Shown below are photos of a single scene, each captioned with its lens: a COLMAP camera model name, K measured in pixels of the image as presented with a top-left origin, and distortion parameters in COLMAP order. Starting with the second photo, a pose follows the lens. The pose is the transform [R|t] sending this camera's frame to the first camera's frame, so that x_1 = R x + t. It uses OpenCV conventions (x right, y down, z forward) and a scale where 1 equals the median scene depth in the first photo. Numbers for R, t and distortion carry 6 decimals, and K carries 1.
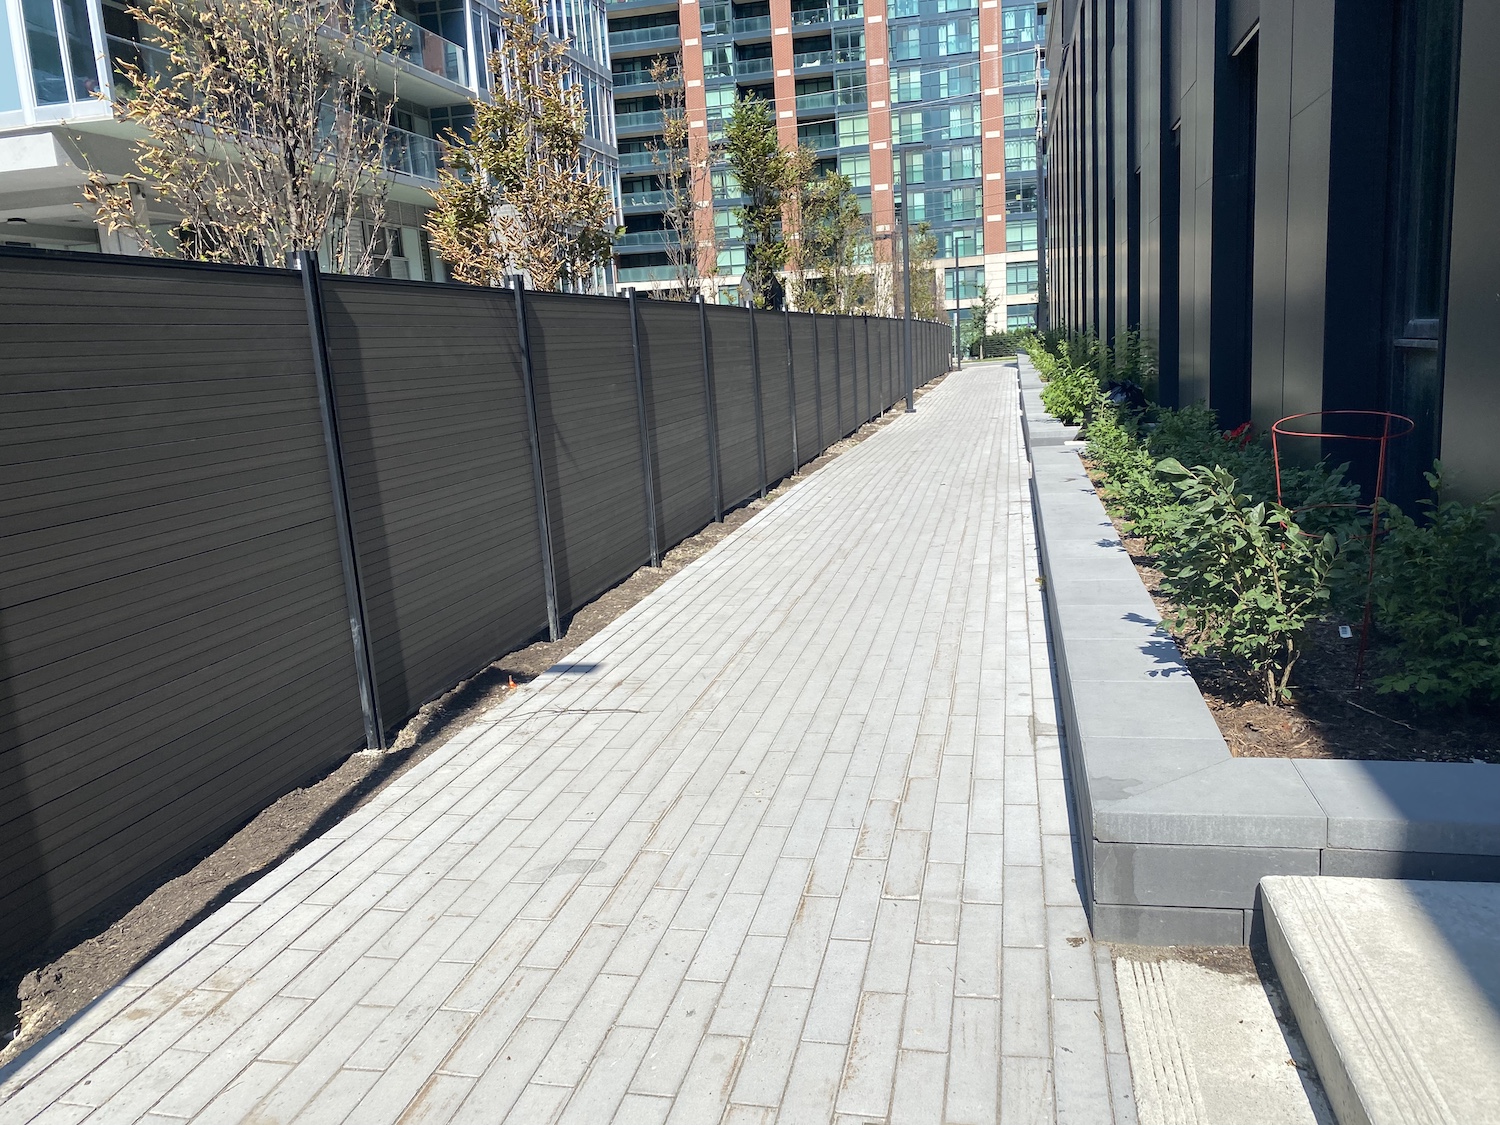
lens RADIAL K [[1170.6, 0, 734.0], [0, 1170.6, 561.4], [0, 0, 1]] dist [0.039718, -0.043387]
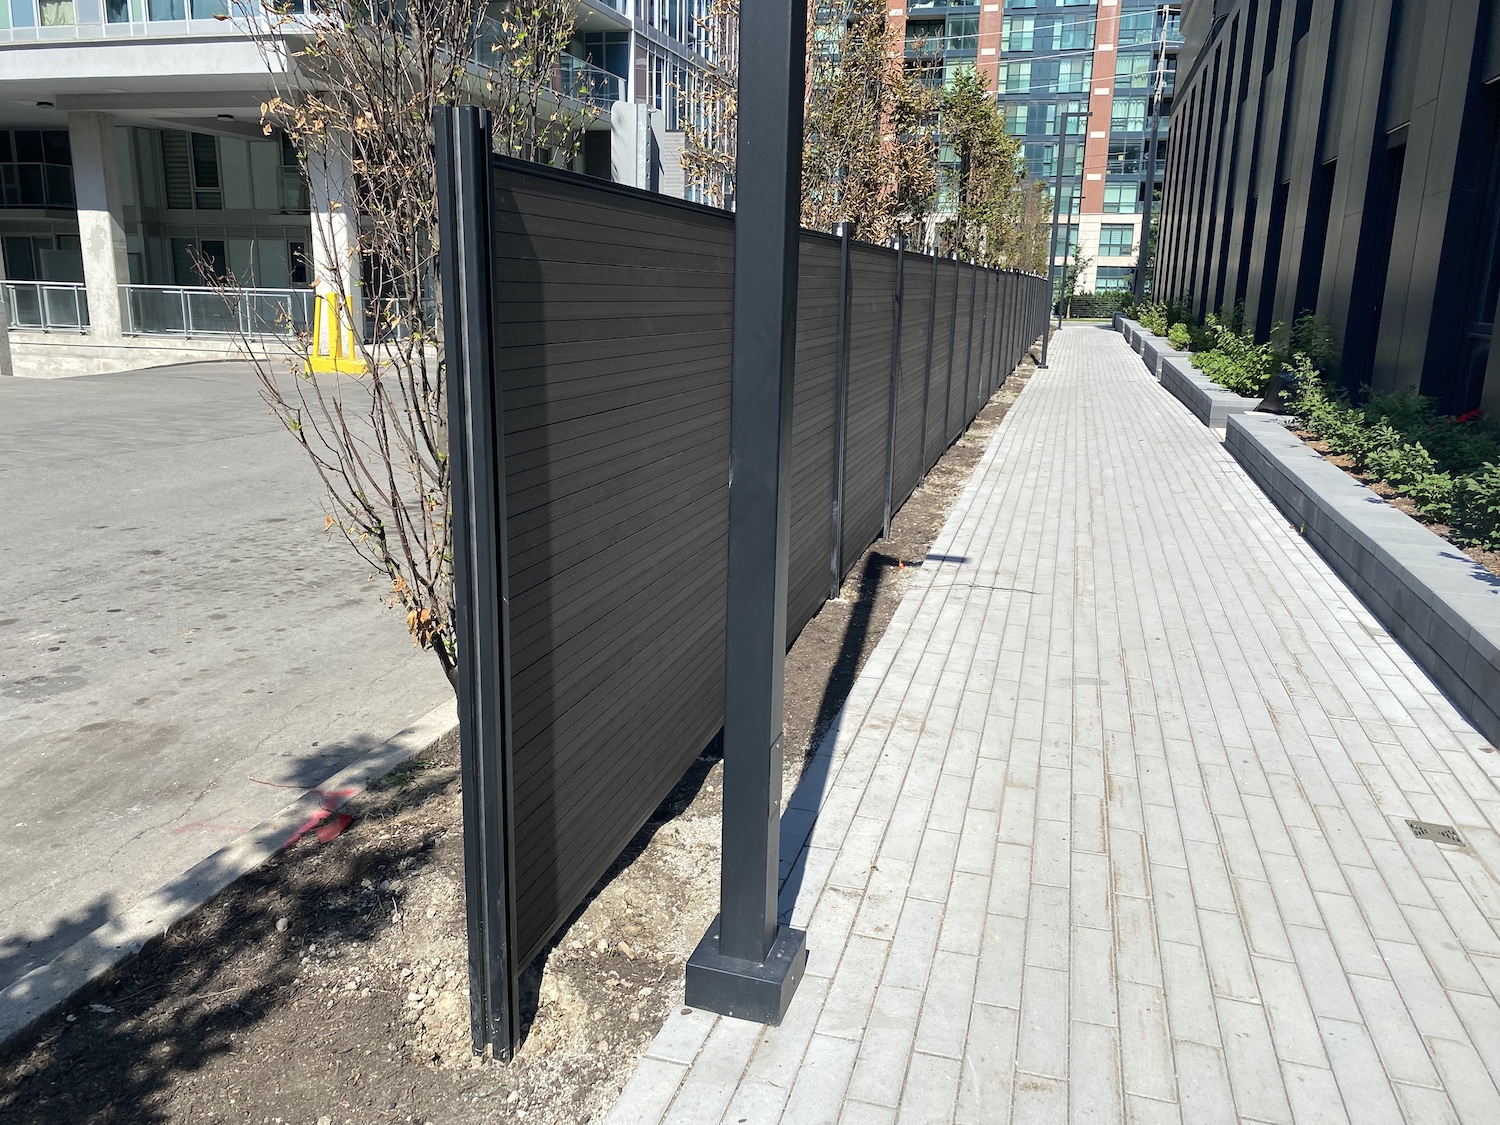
lens RADIAL K [[1170.6, 0, 721.7], [0, 1170.6, 534.0], [0, 0, 1]] dist [0.039718, -0.043387]
pose [[0.994192, 0.096534, -0.047585, -0.131812], [-0.094945, 0.994881, 0.034606, 0.018280], [0.050682, -0.029887, 0.998268, -0.113720]]
